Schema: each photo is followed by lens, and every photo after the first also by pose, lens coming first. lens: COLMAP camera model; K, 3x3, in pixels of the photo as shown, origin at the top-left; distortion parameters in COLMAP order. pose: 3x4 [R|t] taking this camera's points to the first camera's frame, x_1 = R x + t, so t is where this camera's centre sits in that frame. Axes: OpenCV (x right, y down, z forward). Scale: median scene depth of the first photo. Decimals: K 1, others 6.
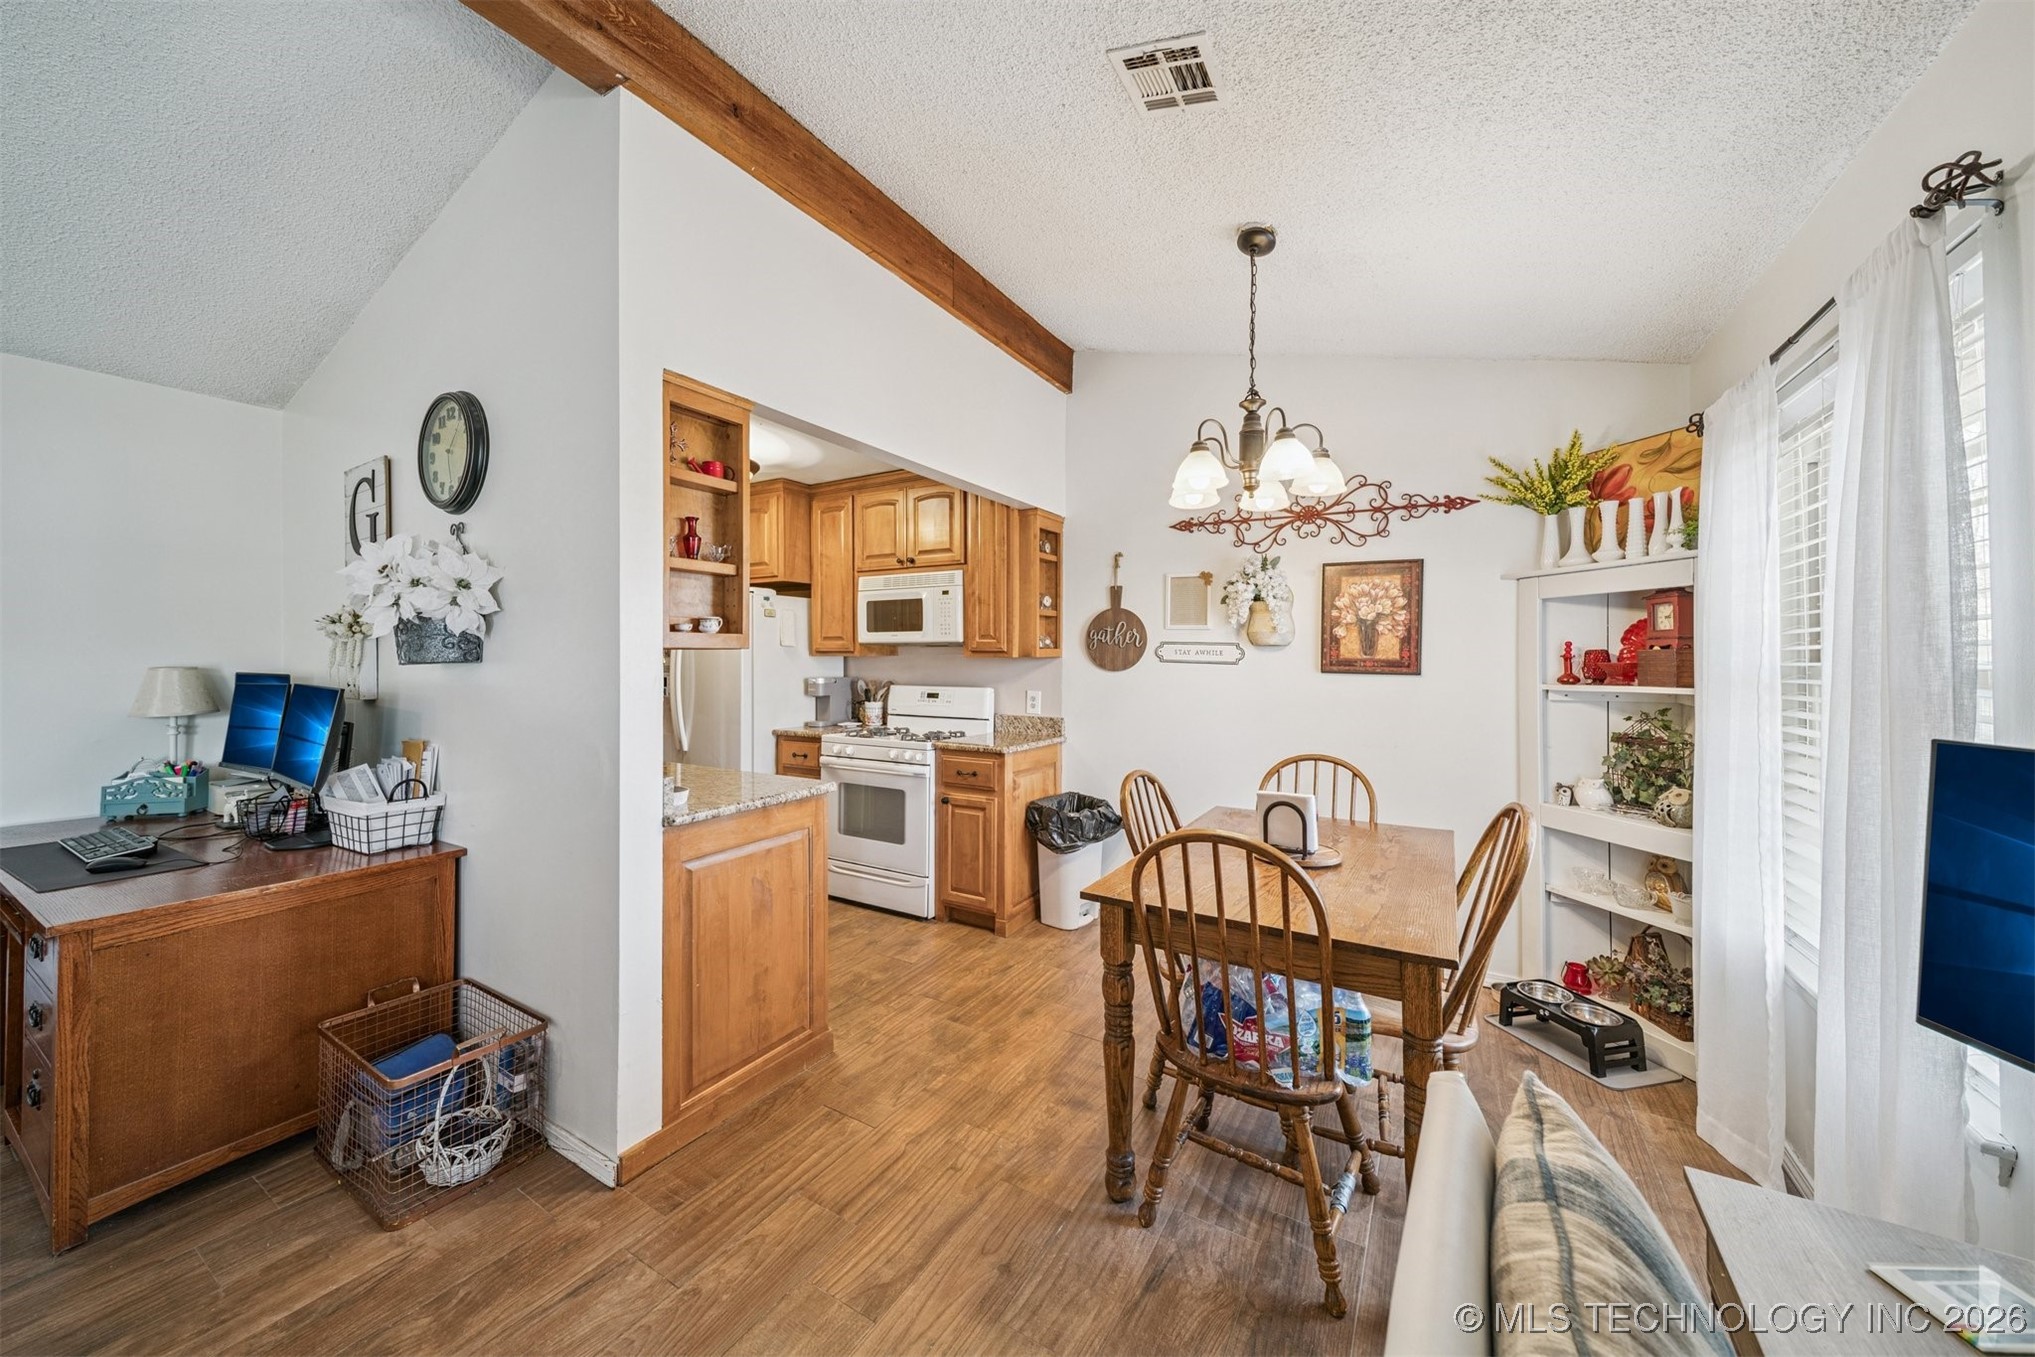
lens RADIAL K [[725.5, 0, 1009.1], [0, 725.5, 661.6], [0, 0, 1]] dist [0.000838, 0.000022]
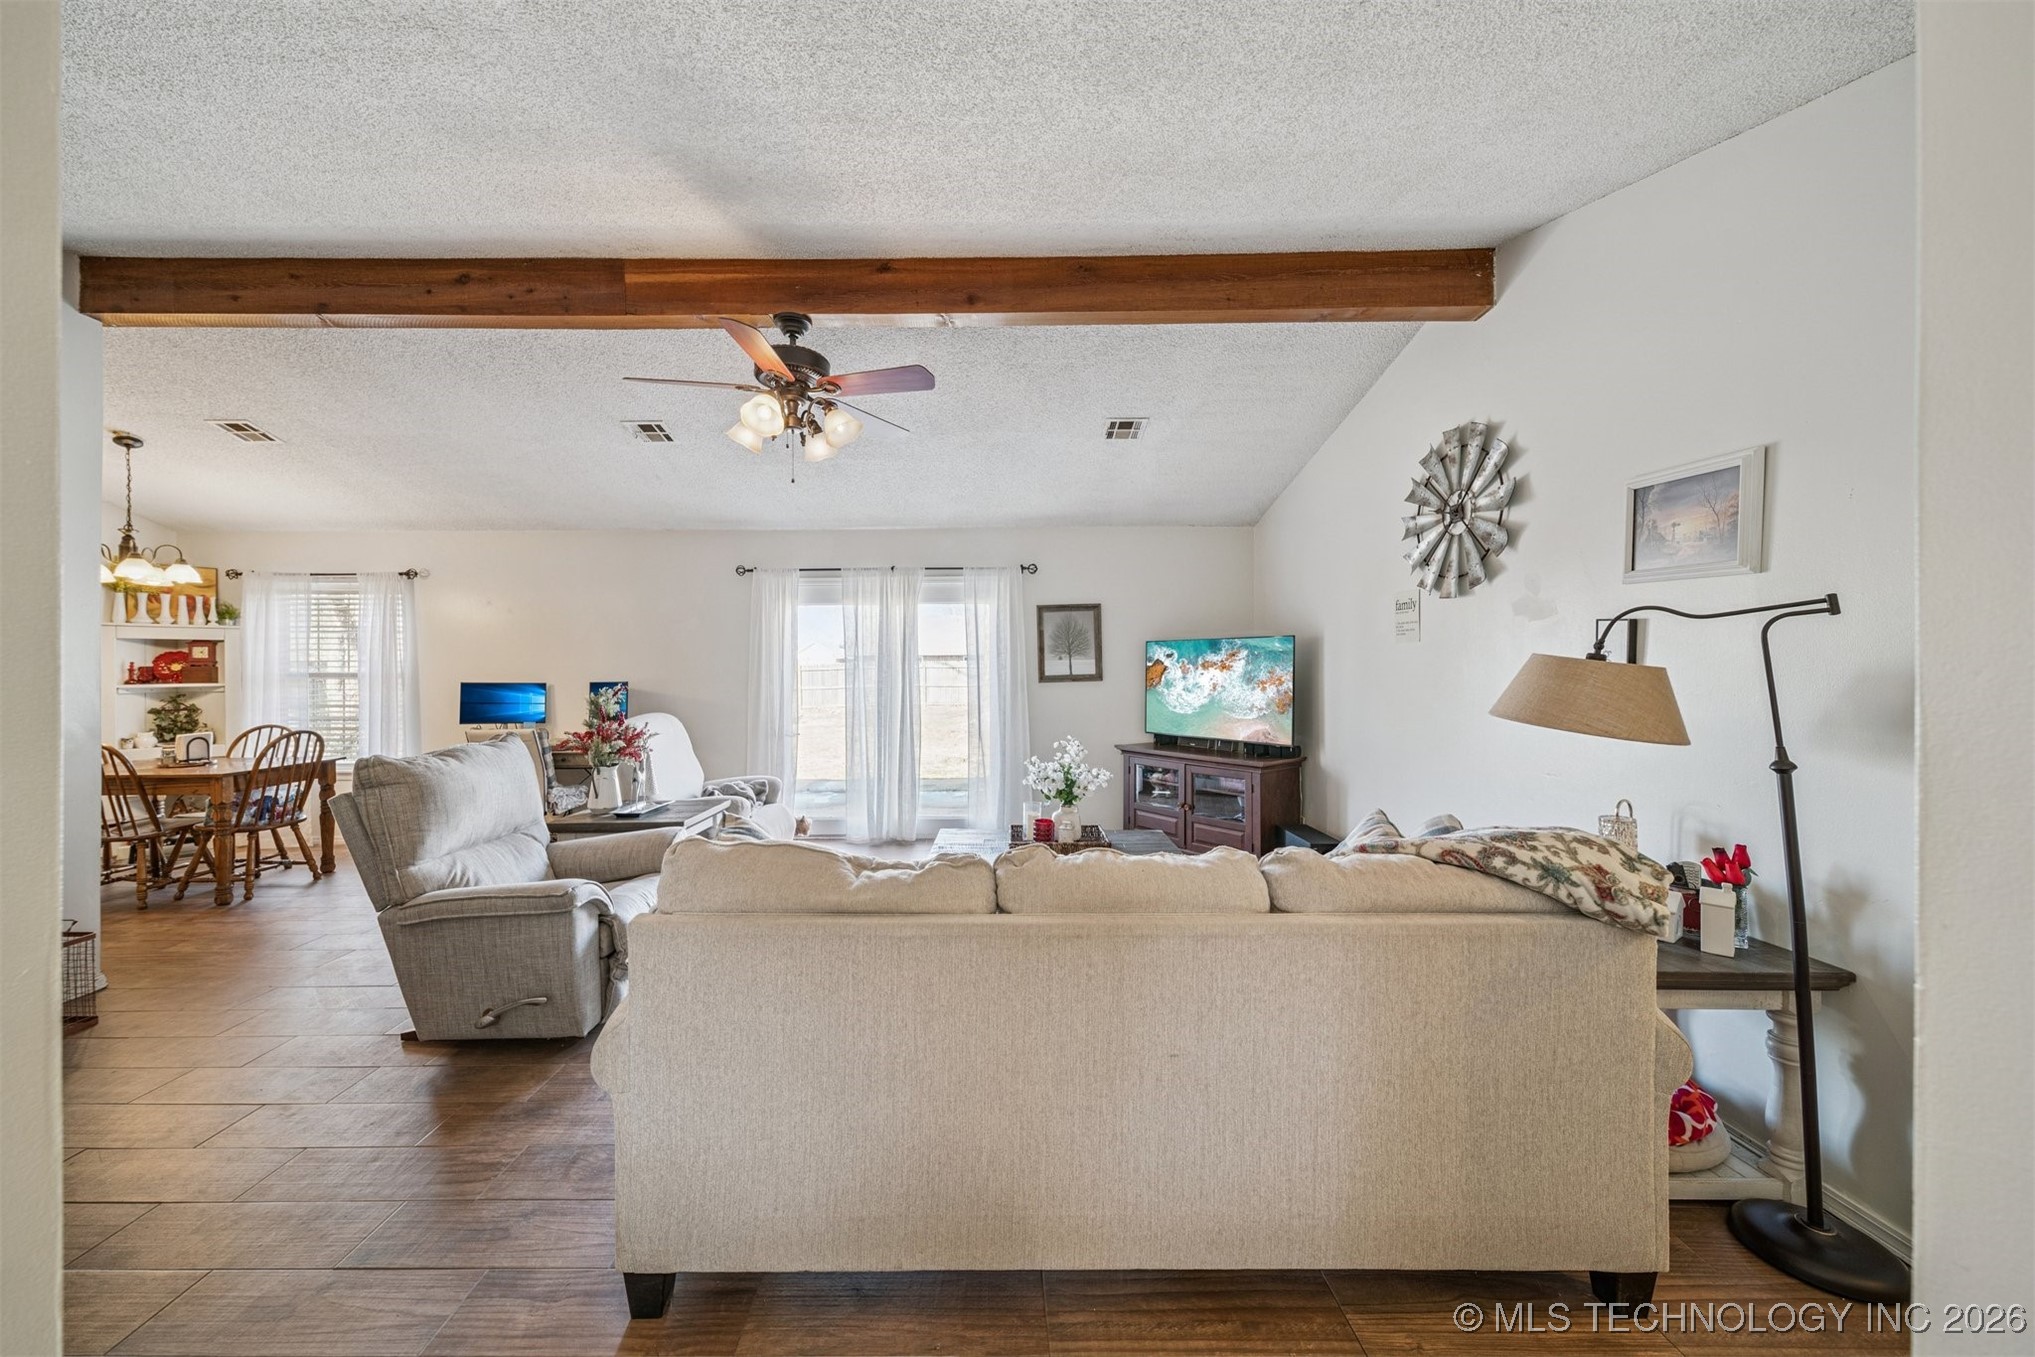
lens RADIAL K [[732.3, 0, 993.1], [0, 732.3, 670.7], [0, 0, 1]] dist [0.002654, 0.000105]
pose [[-0.526820, -0.002313, 0.849973, -1.820609], [0.003443, 0.999982, 0.004855, -0.005588], [-0.849970, 0.005484, -0.526803, 0.091888]]
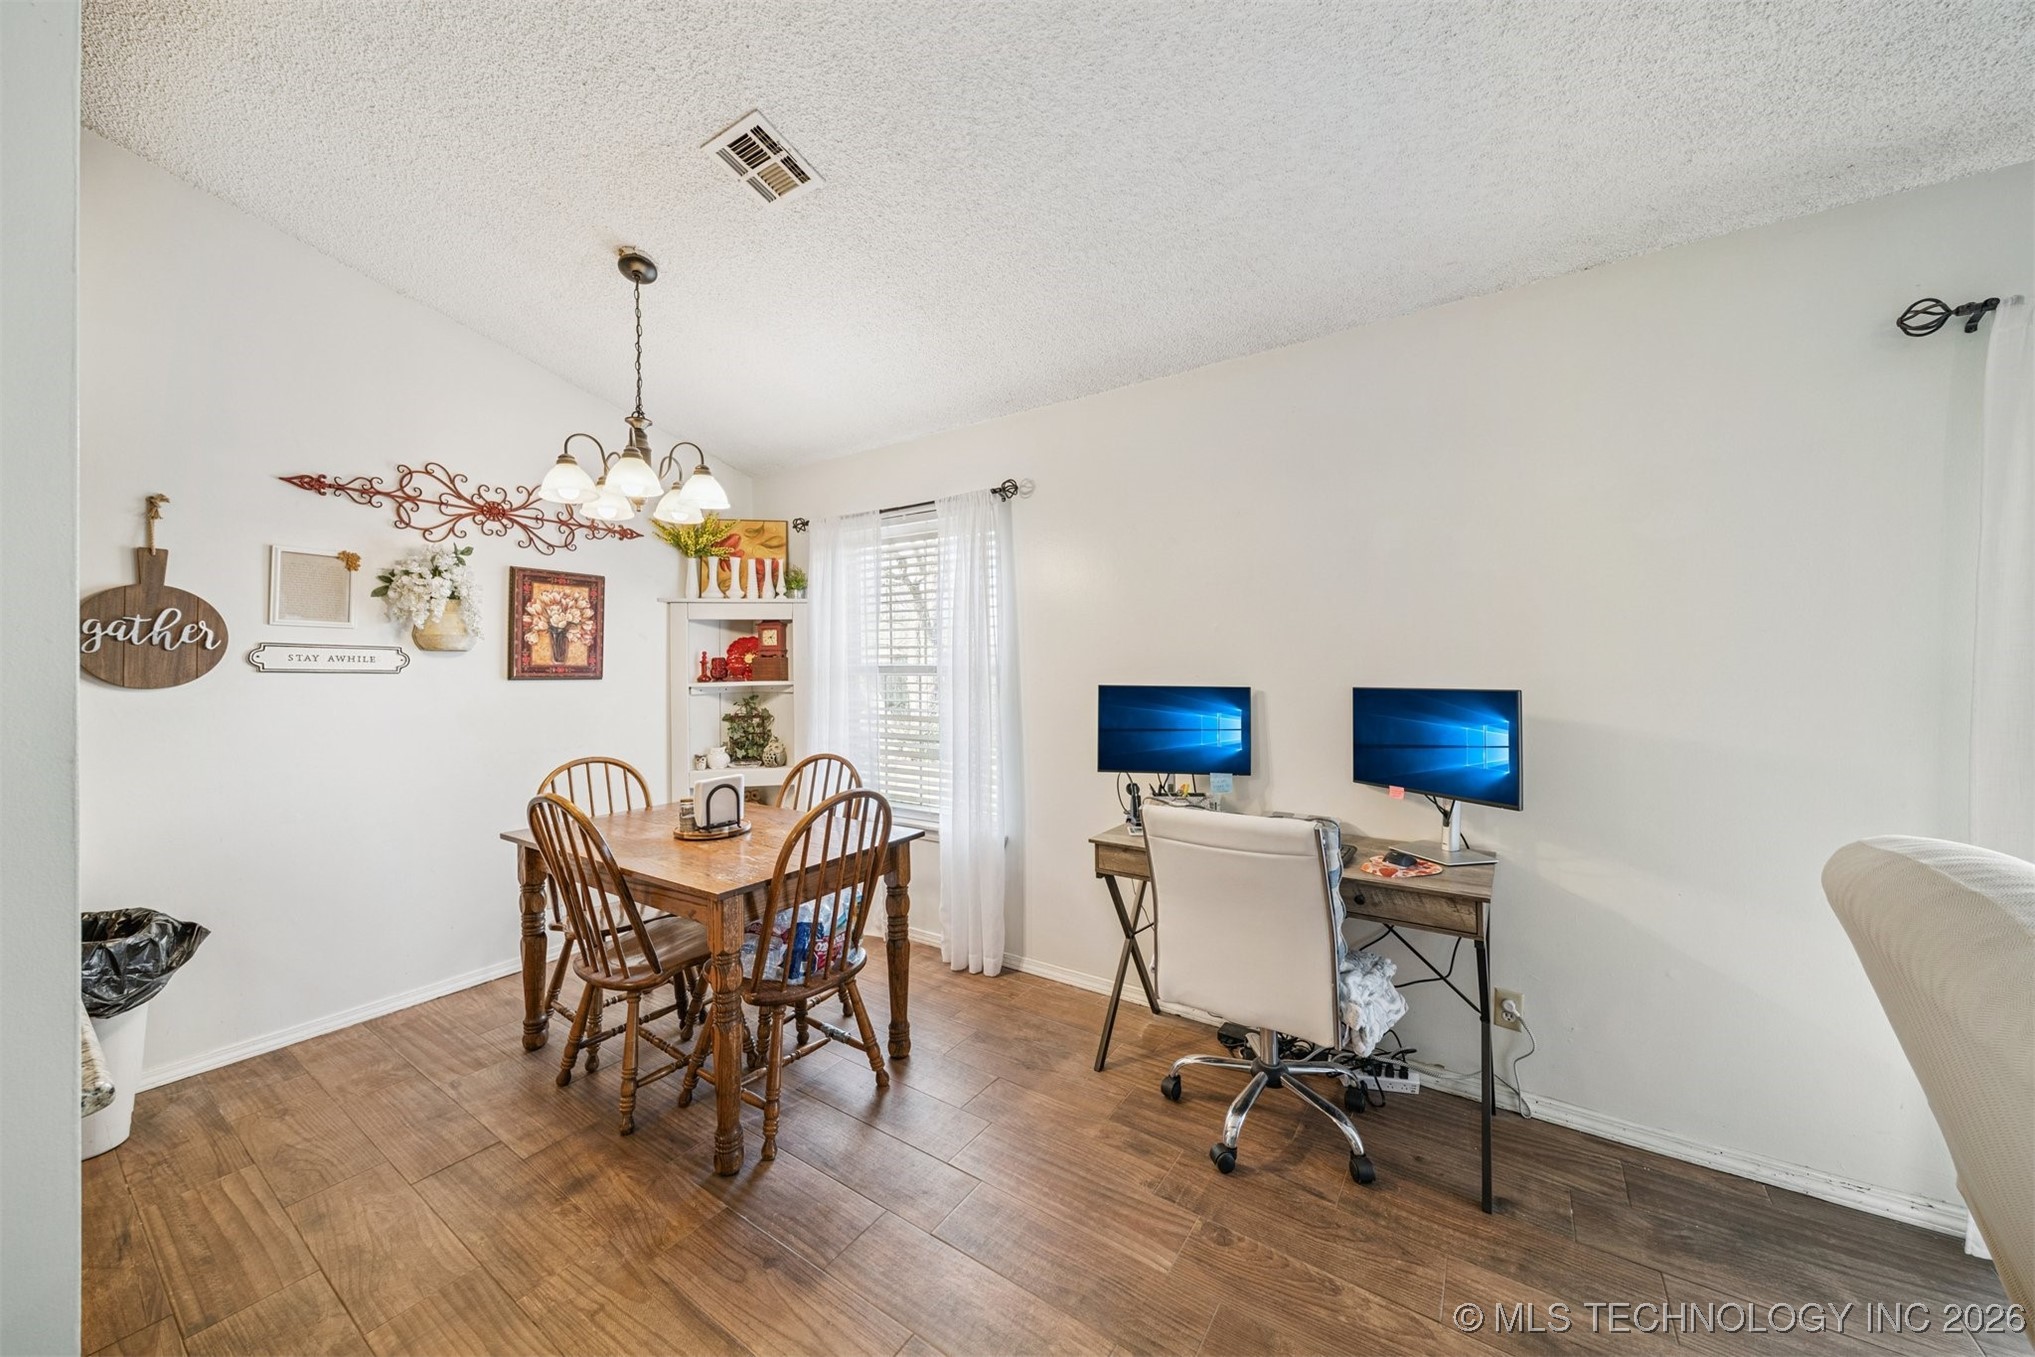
lens RADIAL K [[711.0, 0, 1013.0], [0, 711.0, 672.3], [0, 0, 1]] dist [0.001124, -0.000008]
pose [[0.042390, -0.017335, 0.998951, -0.506196], [0.010053, 0.999806, 0.016923, -0.004310], [-0.999051, 0.009325, 0.042556, 0.314077]]
